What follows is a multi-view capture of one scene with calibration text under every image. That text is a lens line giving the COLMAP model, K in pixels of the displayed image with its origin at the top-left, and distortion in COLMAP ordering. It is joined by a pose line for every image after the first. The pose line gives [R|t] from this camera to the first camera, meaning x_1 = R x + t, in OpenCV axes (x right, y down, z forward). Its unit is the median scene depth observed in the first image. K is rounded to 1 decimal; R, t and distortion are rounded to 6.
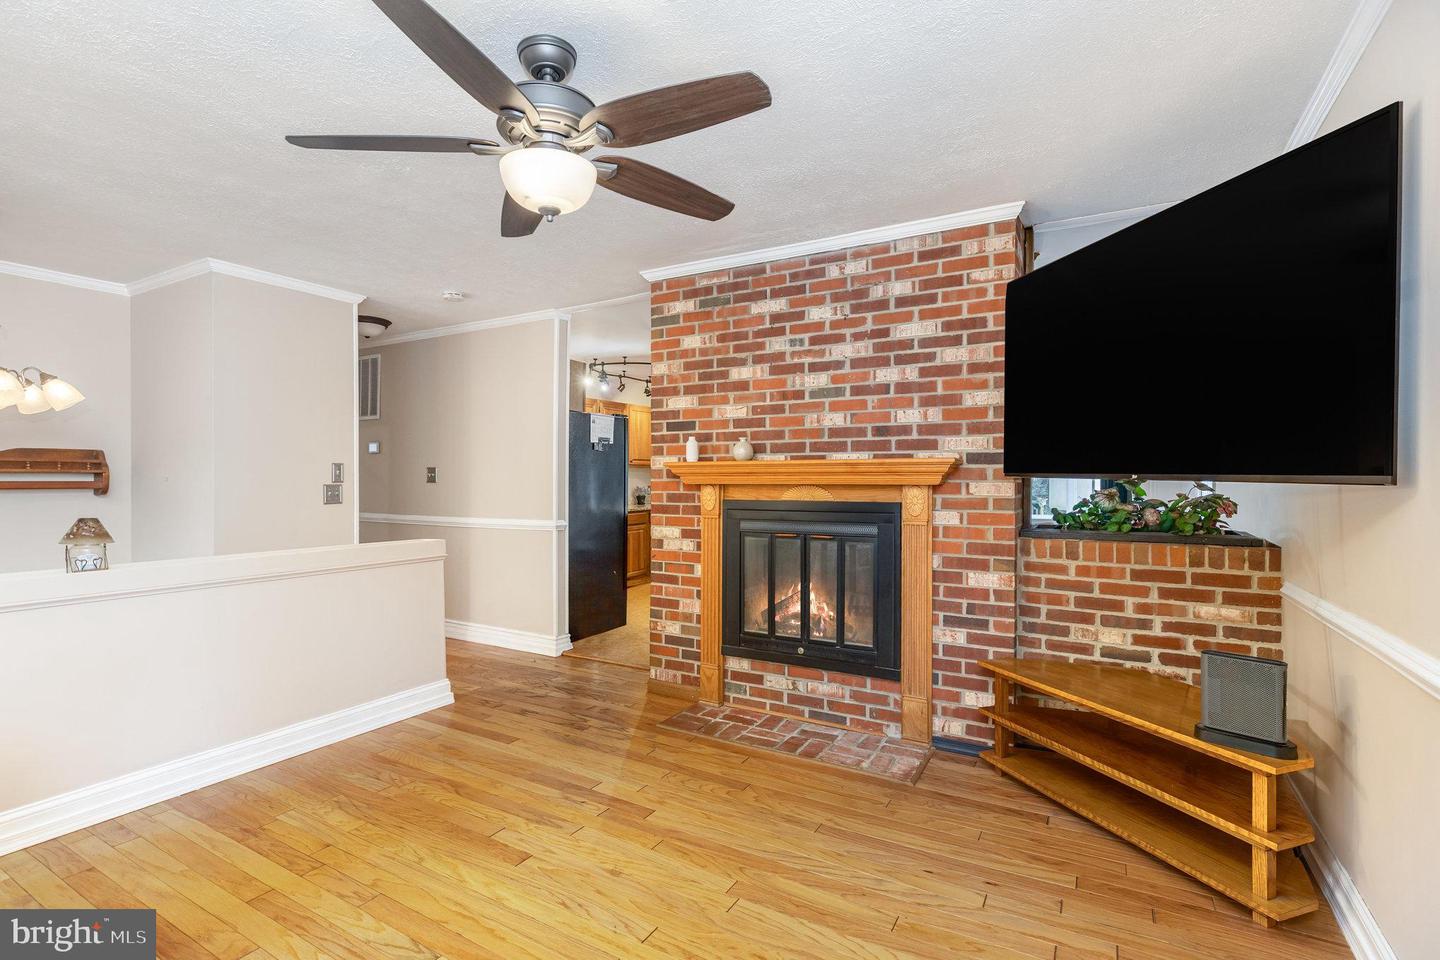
lens RADIAL K [[679.1, 0, 725.9], [0, 679.1, 477.2], [0, 0, 1]] dist [-0.003658, -0.000280]
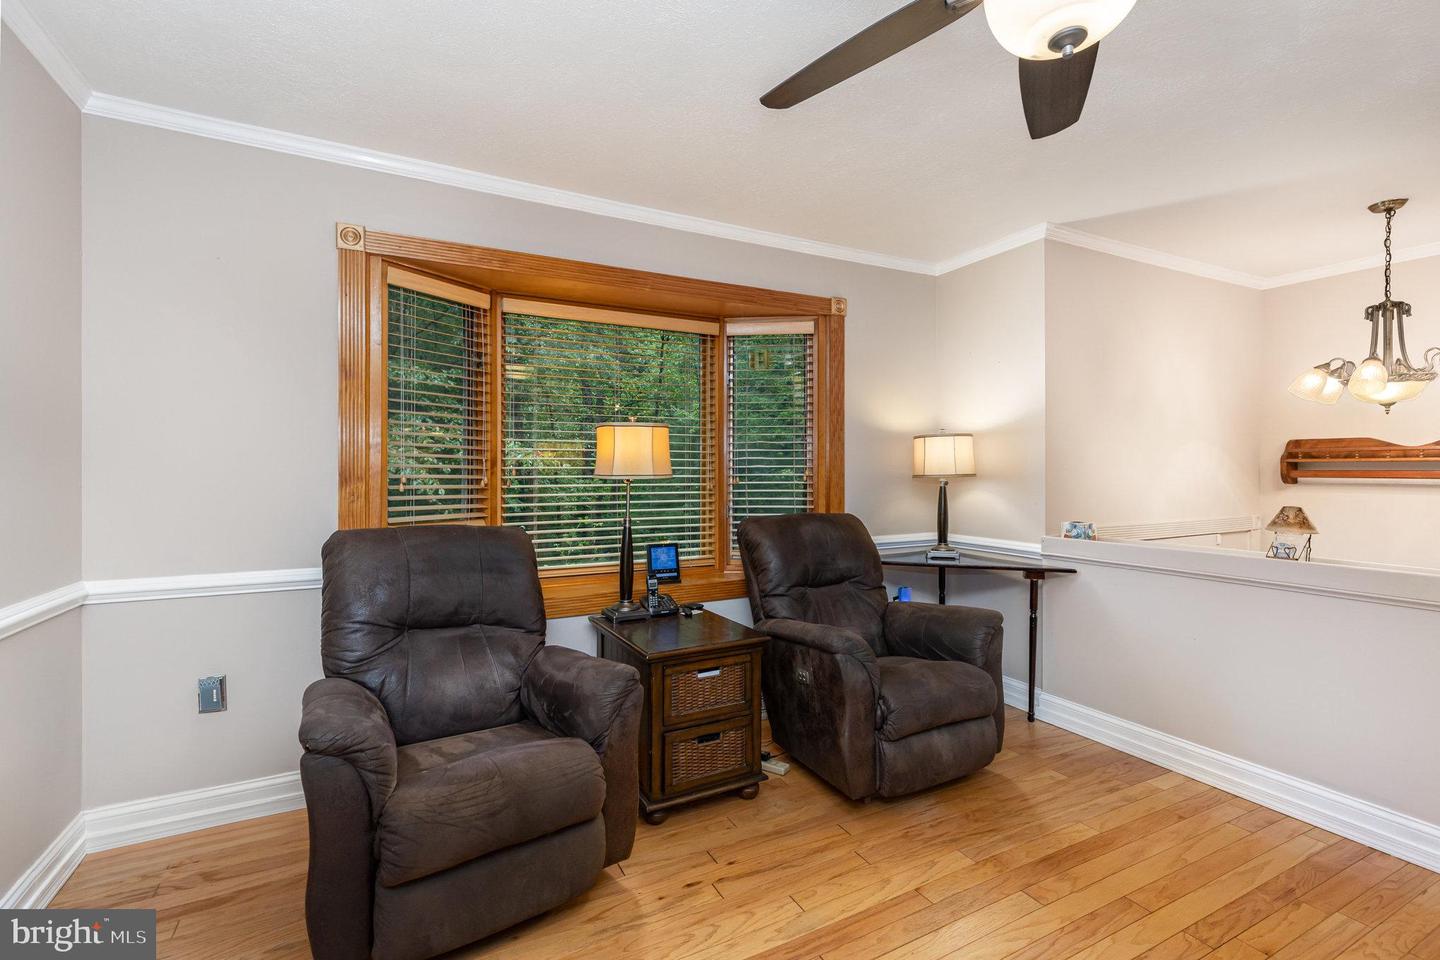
lens RADIAL K [[649.2, 0, 722.8], [0, 649.2, 470.6], [0, 0, 1]] dist [0.007380, -0.001167]
pose [[-0.536294, 0.001734, -0.844030, 0.351215], [0.005502, 0.999984, -0.001441, 0.003952], [0.844013, -0.005417, -0.536295, 0.877632]]
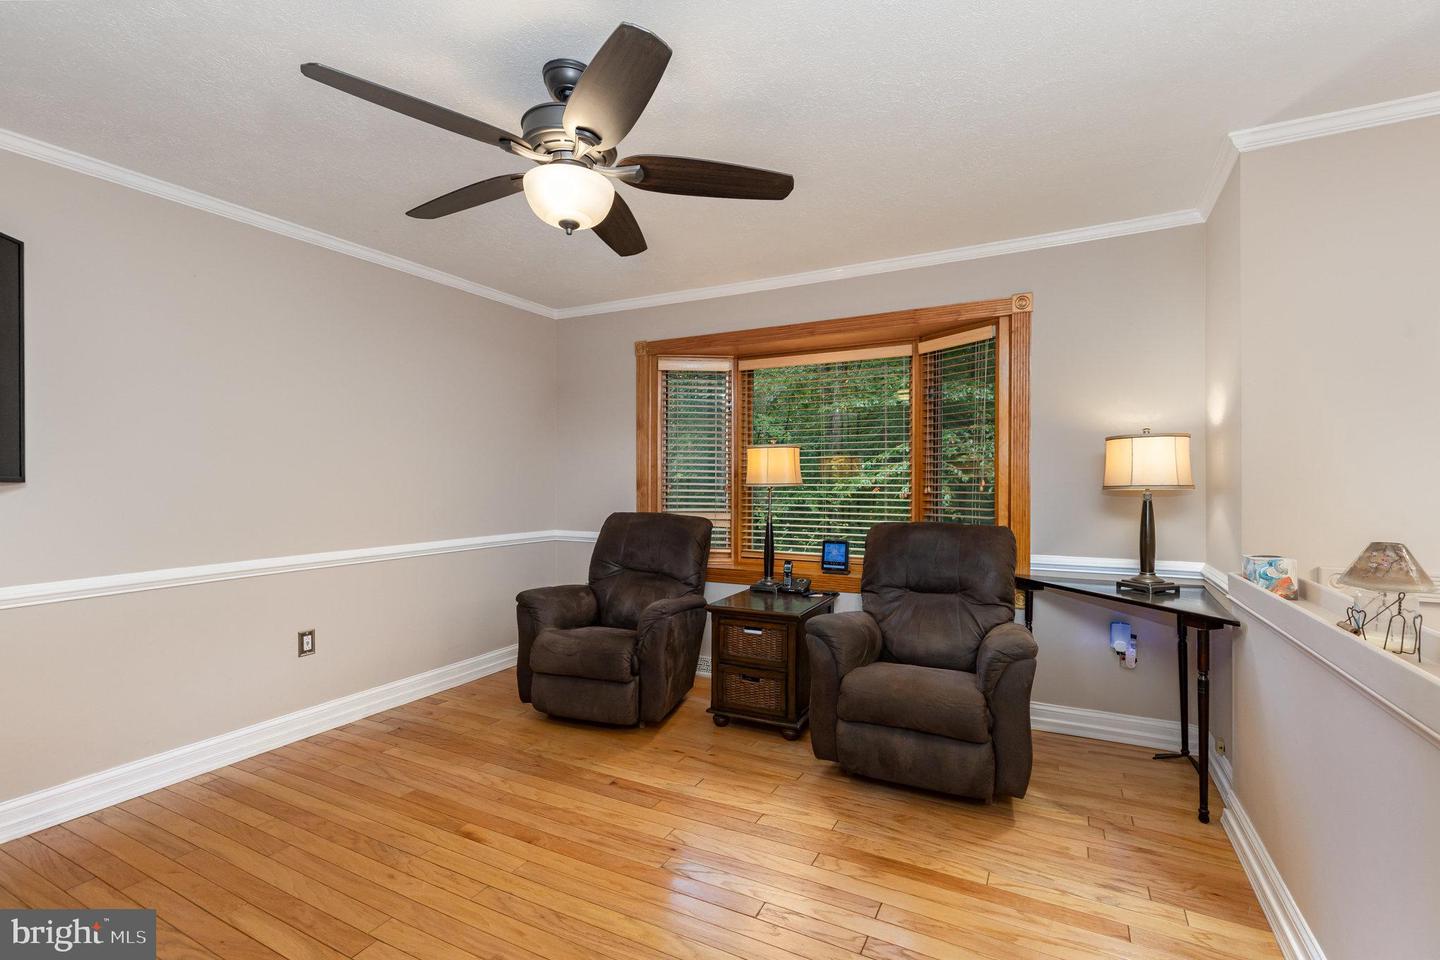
lens RADIAL K [[649.2, 0, 713.3], [0, 649.2, 485.5], [0, 0, 1]] dist [0.007380, -0.001167]
pose [[-0.999369, -0.000148, -0.035507, -0.378227], [-0.000251, 0.999996, 0.002905, 0.009067], [0.035506, 0.002912, -0.999365, 1.691812]]
